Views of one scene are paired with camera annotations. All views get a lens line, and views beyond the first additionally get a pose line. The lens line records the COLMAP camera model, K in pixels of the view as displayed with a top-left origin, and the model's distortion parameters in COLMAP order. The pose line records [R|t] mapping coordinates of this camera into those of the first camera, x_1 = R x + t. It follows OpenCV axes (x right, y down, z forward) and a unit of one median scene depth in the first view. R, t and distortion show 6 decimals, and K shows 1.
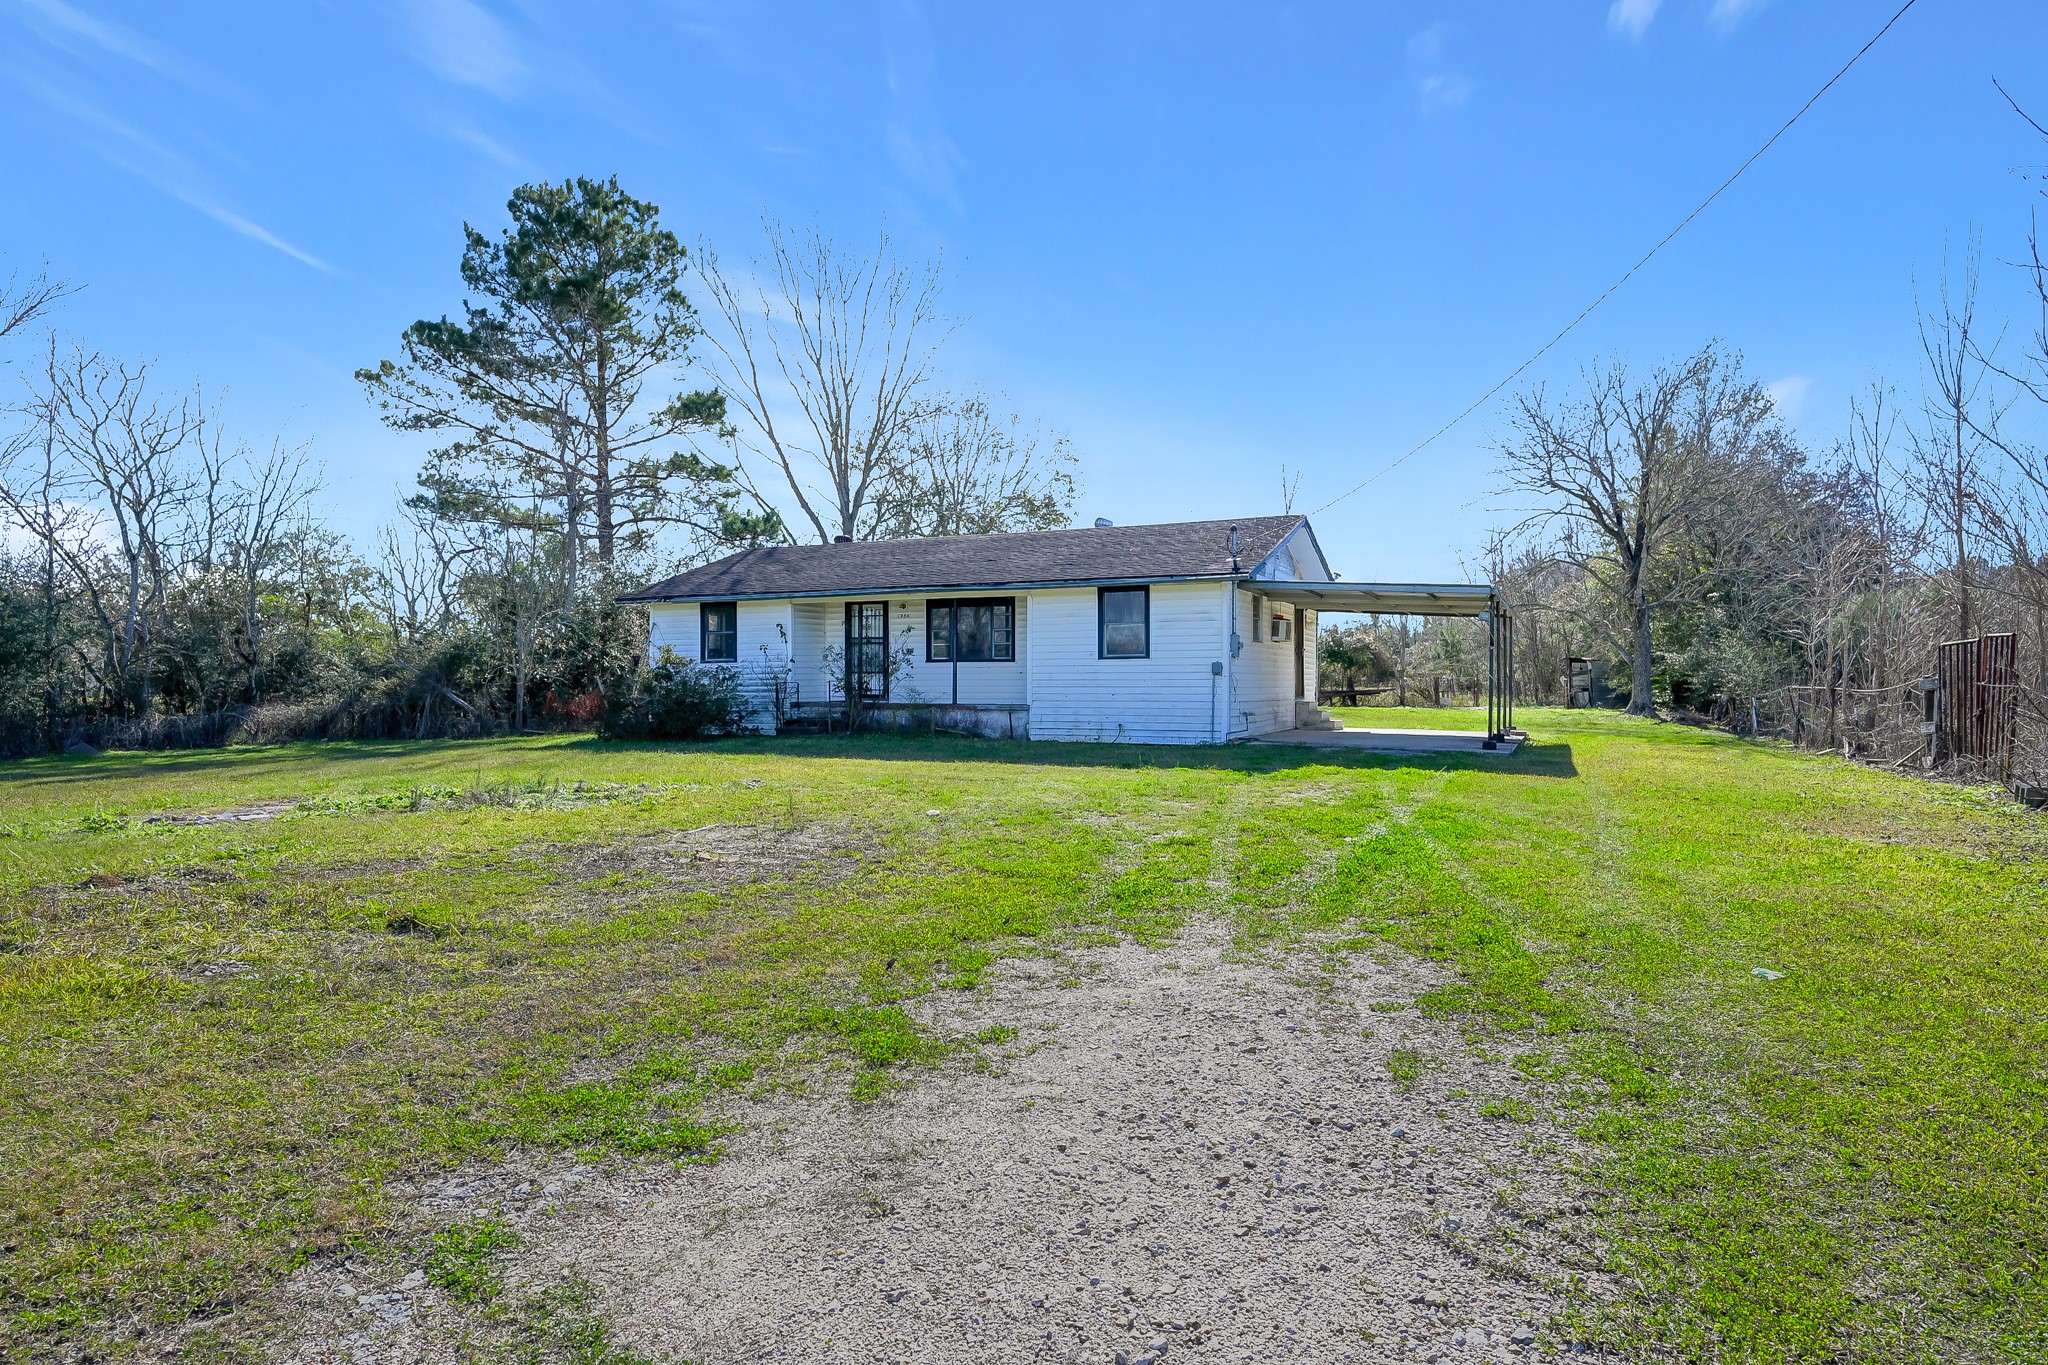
lens RADIAL K [[1161.8, 0, 1017.7], [0, 1161.8, 680.7], [0, 0, 1]] dist [0.003819, 0.000145]
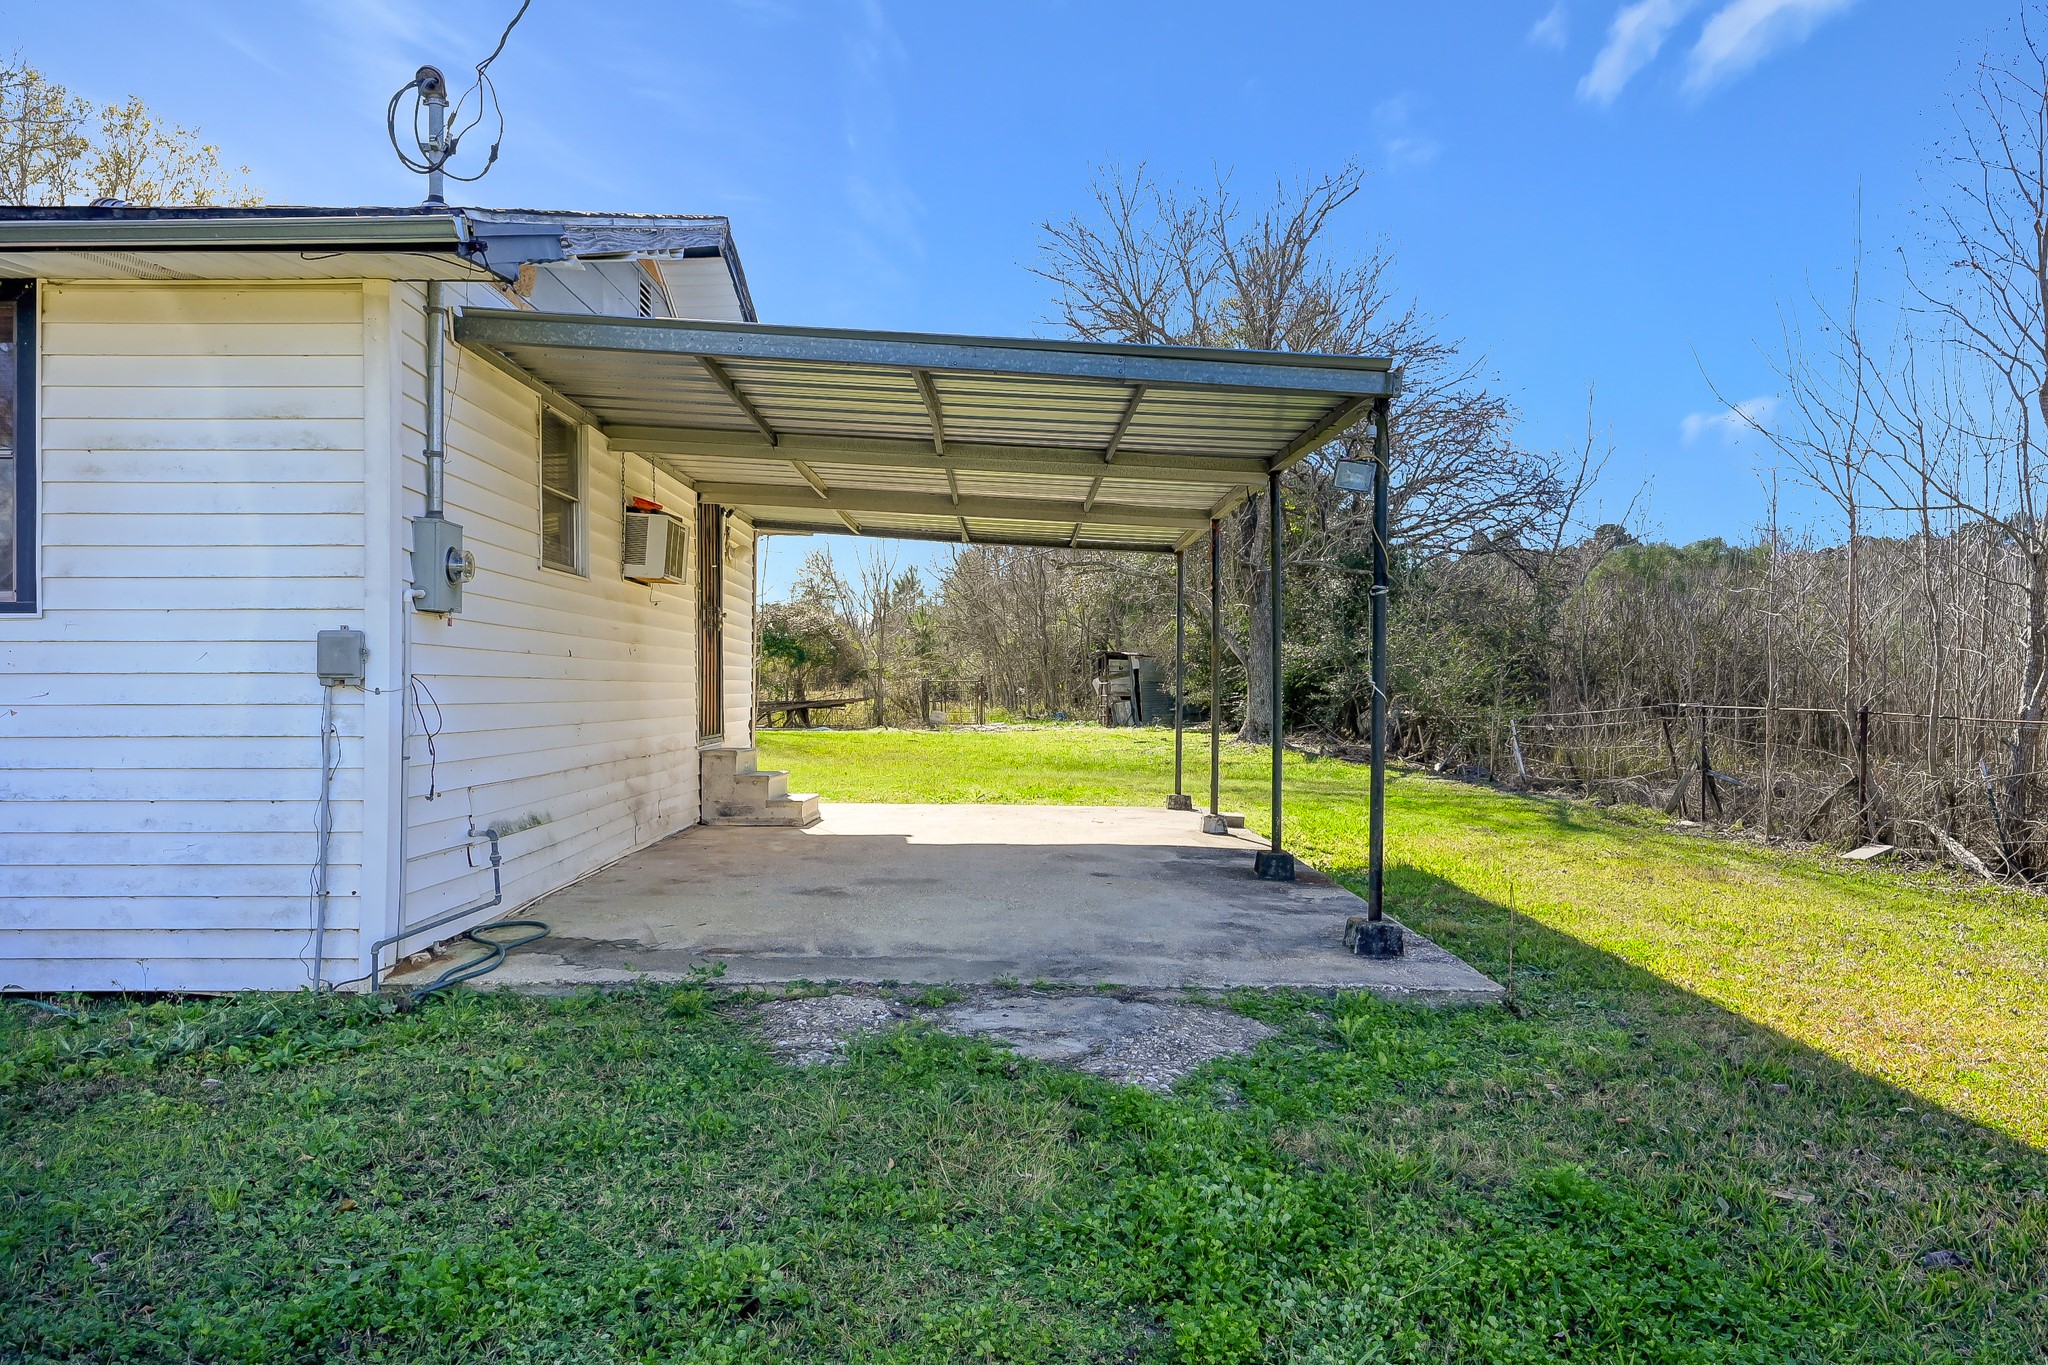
lens RADIAL K [[1315.3, 0, 1020.8], [0, 1315.3, 681.5], [0, 0, 1]] dist [0.000249, 0.000158]
pose [[0.895871, 0.000850, 0.444313, 0.144975], [-0.001122, 0.999999, 0.000348, -0.004806], [-0.444312, -0.000810, 0.895872, 0.580545]]
